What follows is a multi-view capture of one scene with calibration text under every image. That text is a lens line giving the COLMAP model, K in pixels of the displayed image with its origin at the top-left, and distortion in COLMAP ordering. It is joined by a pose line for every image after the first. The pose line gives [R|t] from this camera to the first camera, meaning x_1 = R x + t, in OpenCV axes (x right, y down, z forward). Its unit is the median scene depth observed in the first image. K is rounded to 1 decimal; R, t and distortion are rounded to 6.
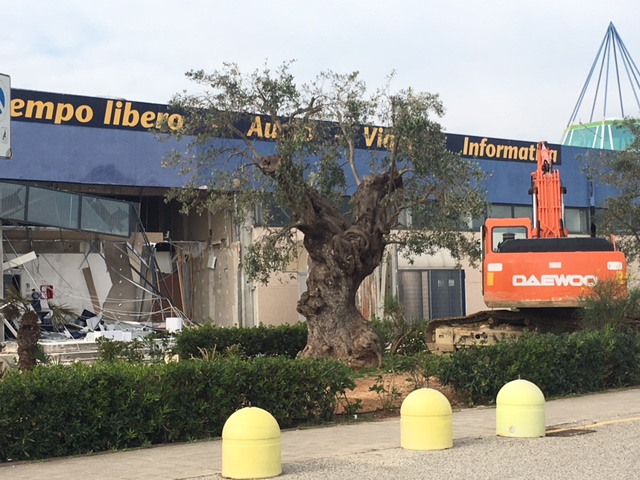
lens RADIAL K [[1236.9, 0, 320.0], [0, 1236.9, 240.0], [0, 0, 1]] dist [0.032379, 0.064186]
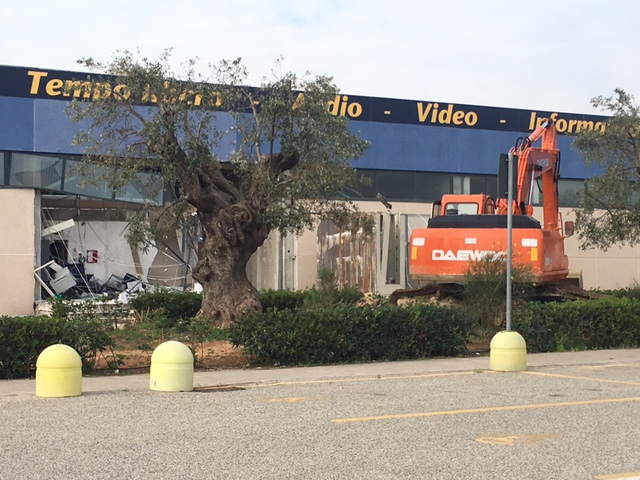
lens RADIAL K [[1236.9, 0, 320.0], [0, 1236.9, 240.0], [0, 0, 1]] dist [0.032379, 0.064186]
pose [[0.981590, 0.019443, -0.190010, 0.232109], [-0.014768, 0.999553, 0.025994, -0.004814], [0.190431, -0.022709, 0.981438, -0.036470]]
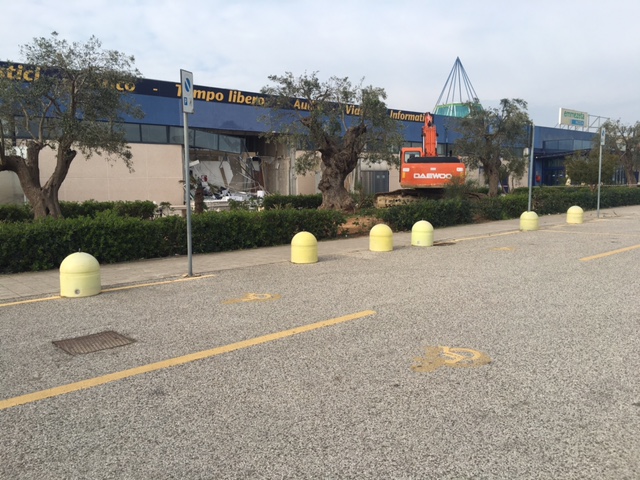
lens RADIAL K [[537.3, 0, 320.1], [0, 537.3, 247.7], [0, 0, 1]] dist [0.030692, -0.008417]
pose [[0.999919, 0.012715, -0.000762, -0.009786], [-0.012412, 0.985998, 0.166294, 0.001225], [0.002866, -0.166271, 0.986076, 0.017963]]
